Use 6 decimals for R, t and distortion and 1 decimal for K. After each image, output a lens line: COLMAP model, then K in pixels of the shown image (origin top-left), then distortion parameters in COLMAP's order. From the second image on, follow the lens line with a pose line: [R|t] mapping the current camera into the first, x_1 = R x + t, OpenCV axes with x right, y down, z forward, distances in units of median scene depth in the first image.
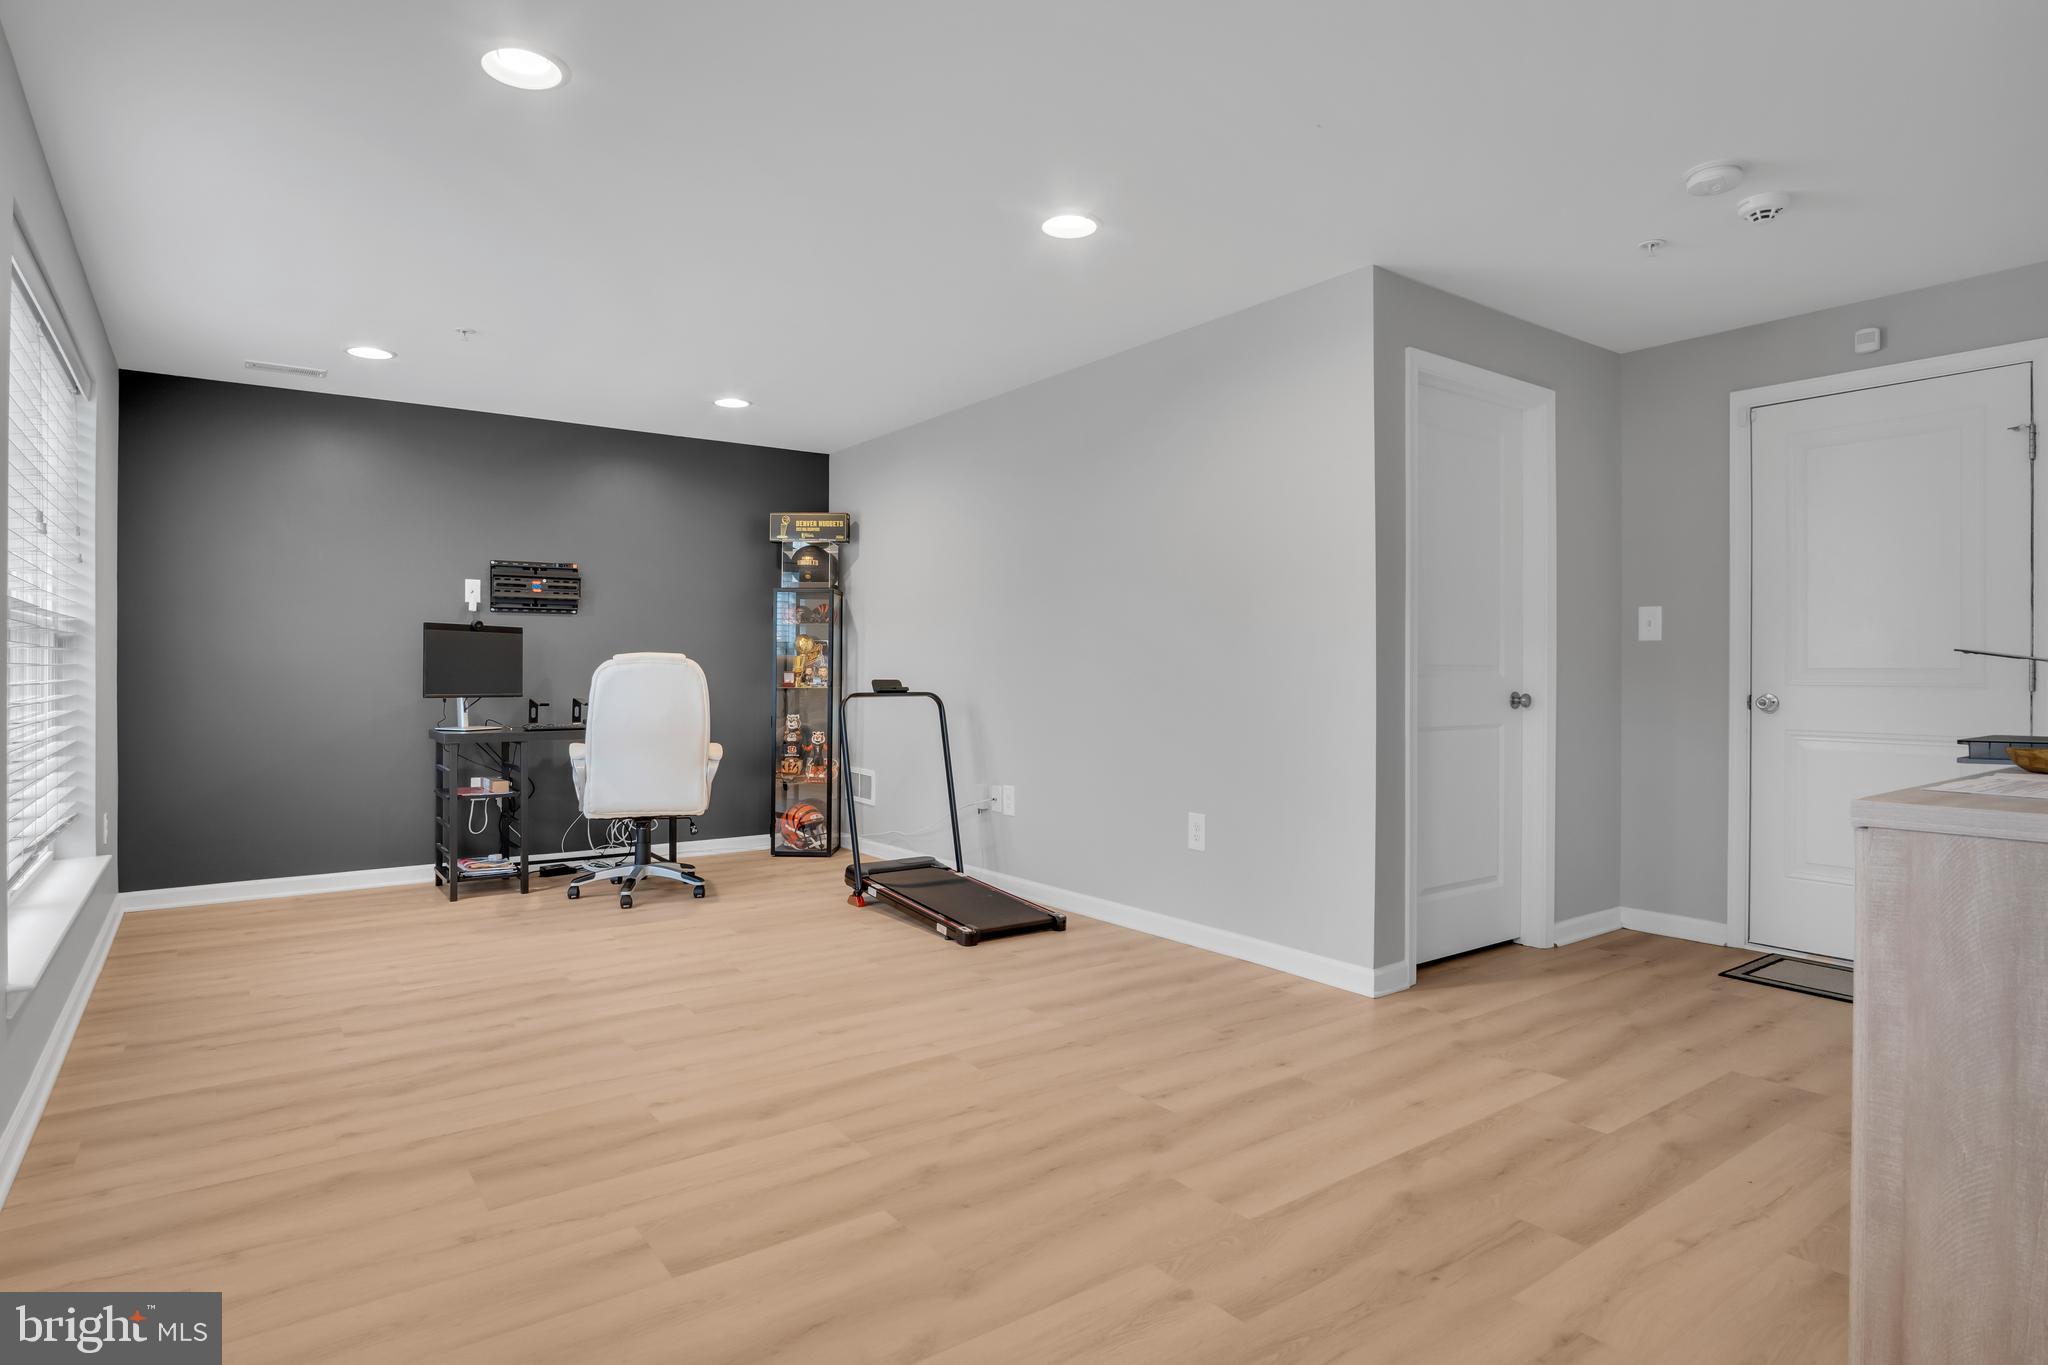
lens RADIAL K [[1102.6, 0, 983.5], [0, 1102.6, 667.7], [0, 0, 1]] dist [-0.032258, 0.007330]
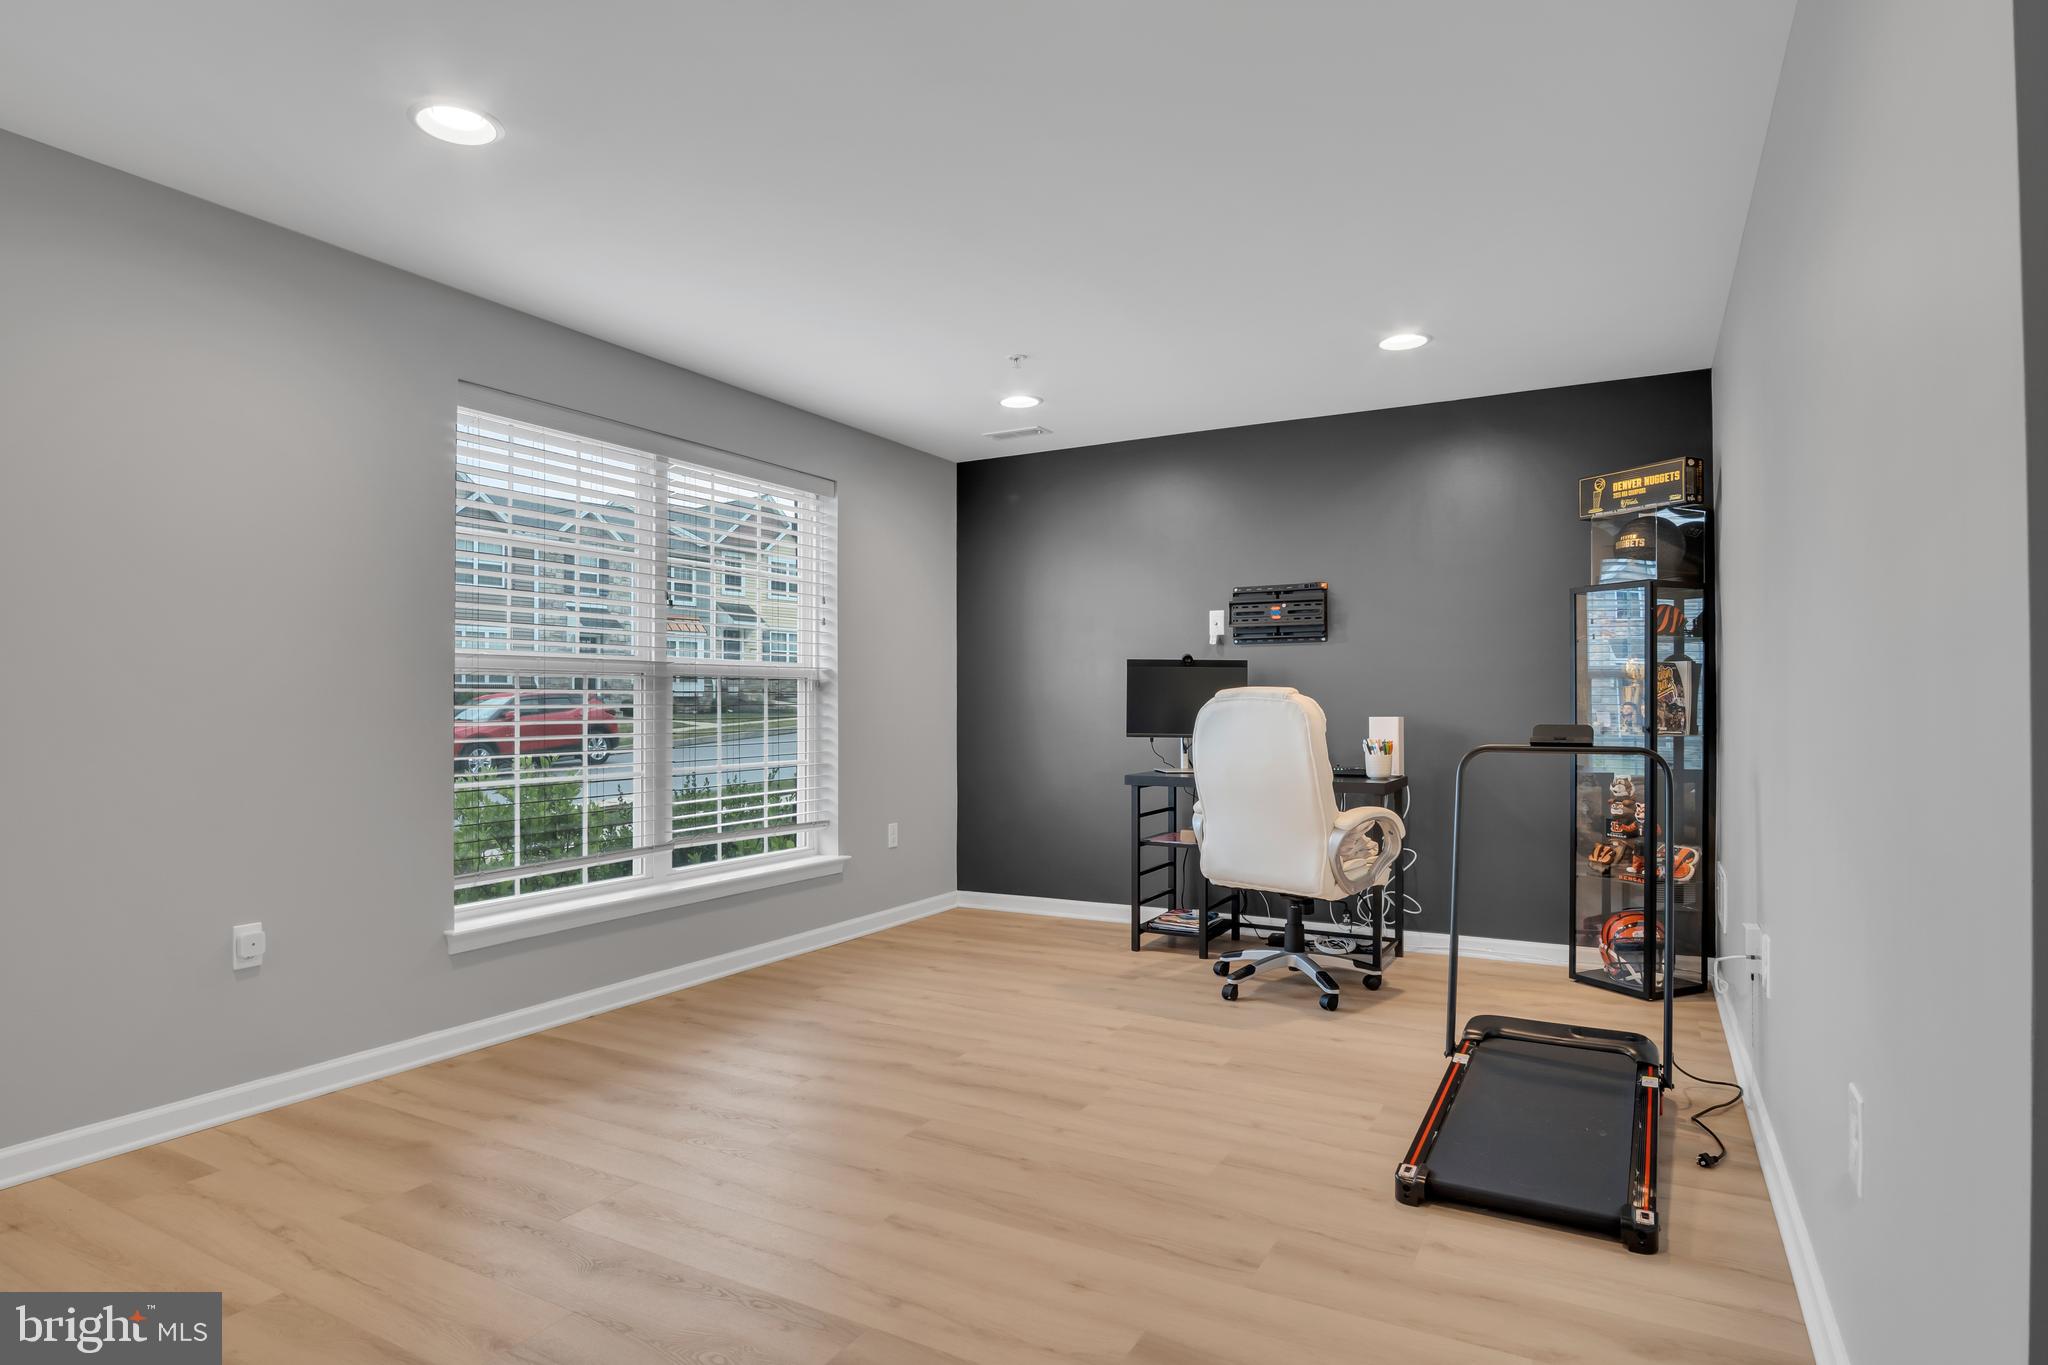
lens RADIAL K [[1102.6, 0, 999.2], [0, 1102.6, 690.1], [0, 0, 1]] dist [-0.032258, 0.007330]
pose [[0.428520, -0.012238, -0.903449, 0.520712], [0.003983, 0.999924, -0.011656, -0.004116], [0.903523, 0.001396, 0.428536, 0.740514]]
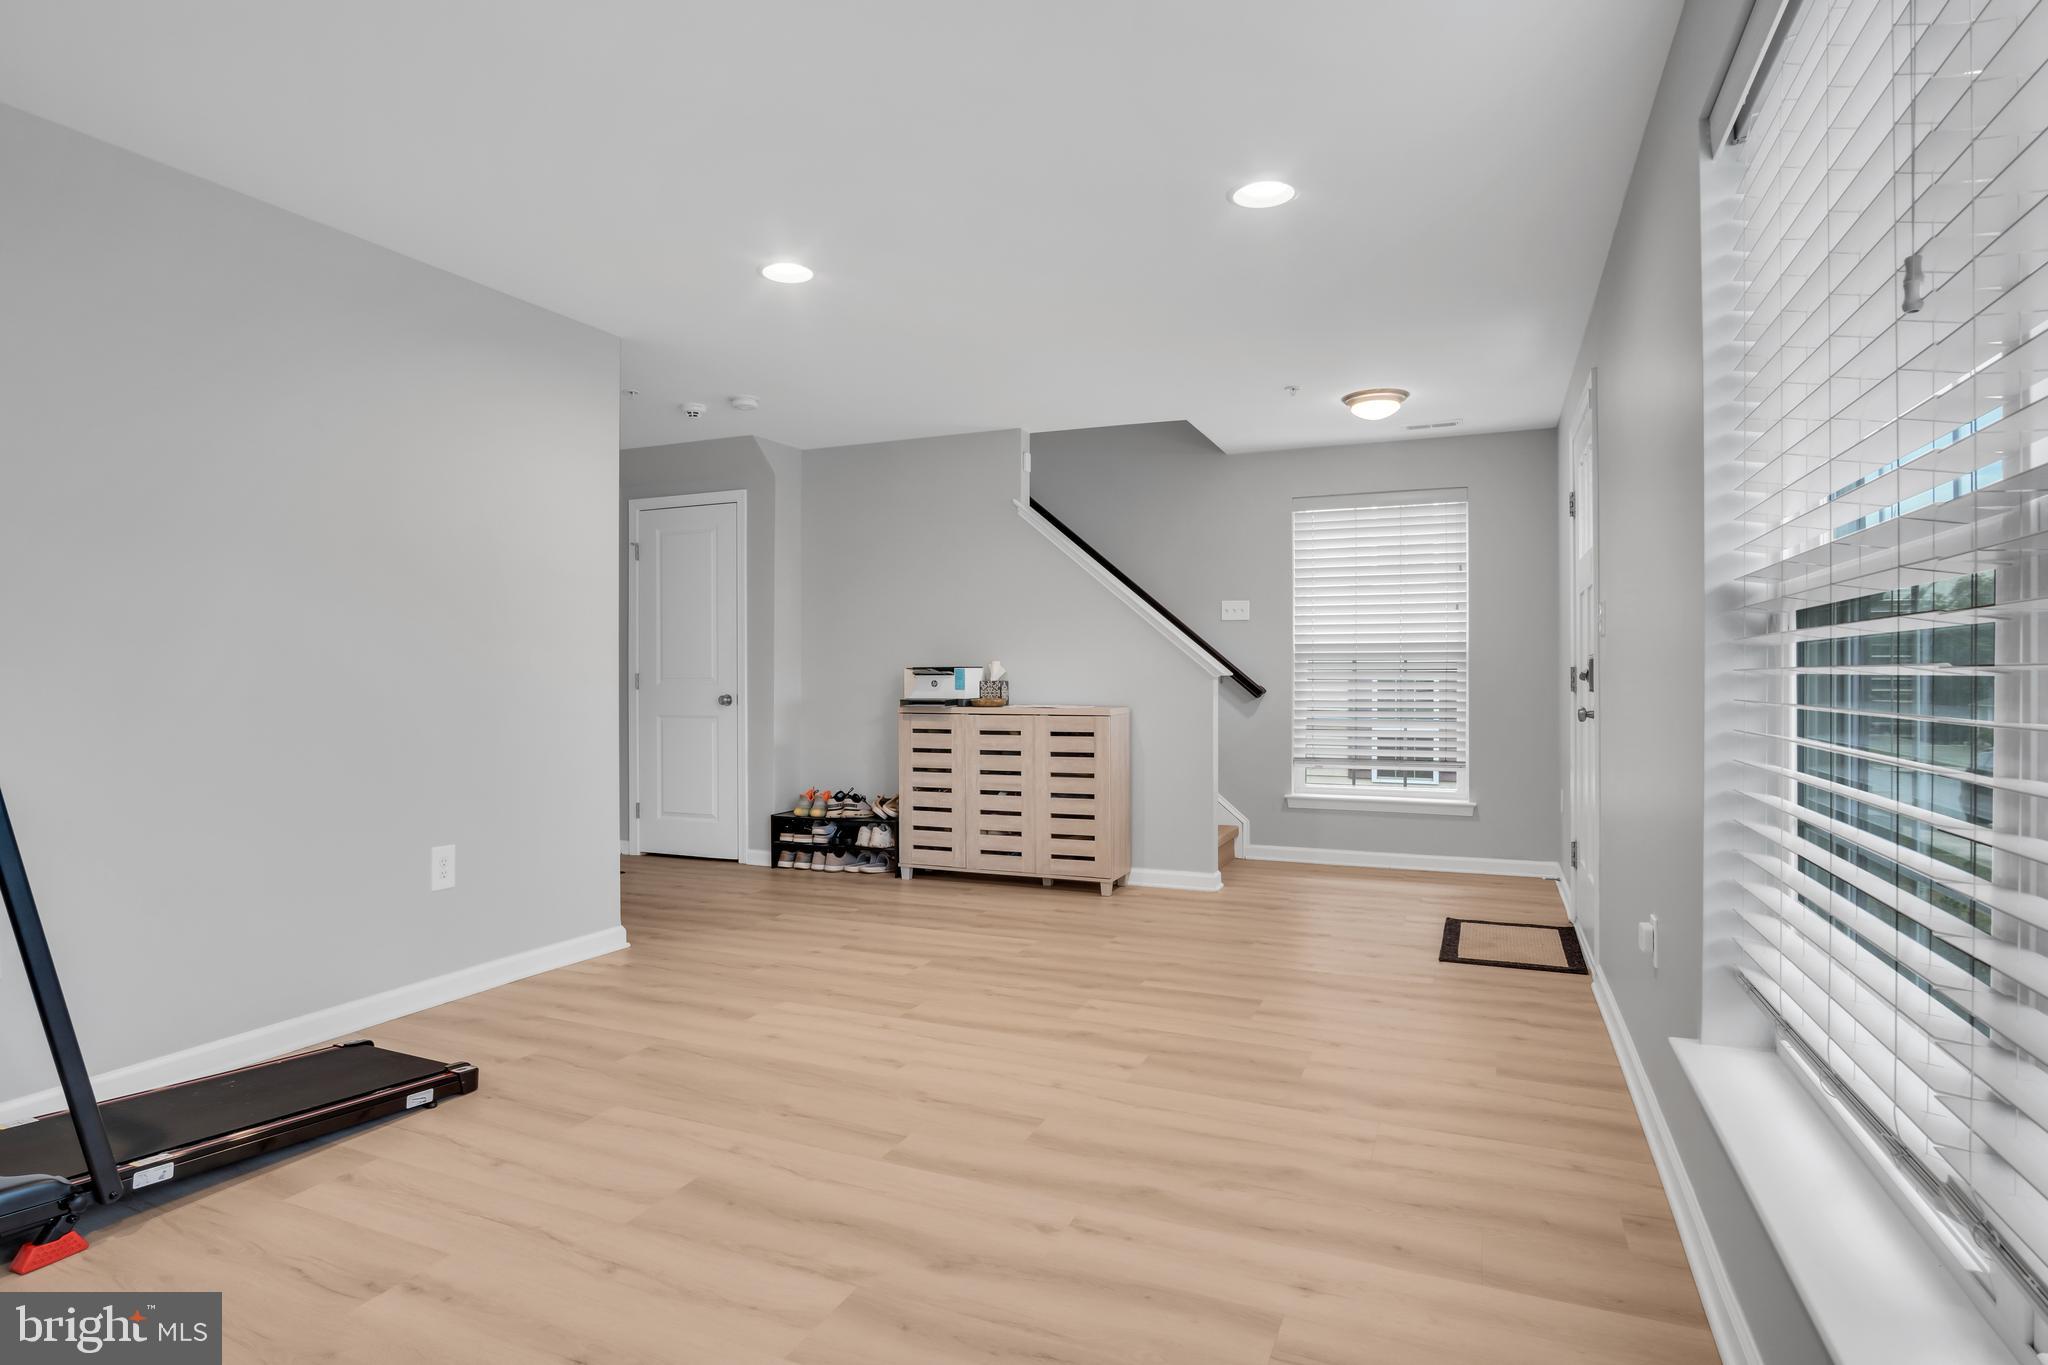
lens RADIAL K [[1102.6, 0, 1002.5], [0, 1102.6, 669.2], [0, 0, 1]] dist [-0.032258, 0.007330]
pose [[-0.520994, 0.003872, 0.853551, -0.972615], [-0.000978, 0.999986, -0.005134, -0.000828], [-0.853560, -0.003510, -0.520983, 1.383513]]
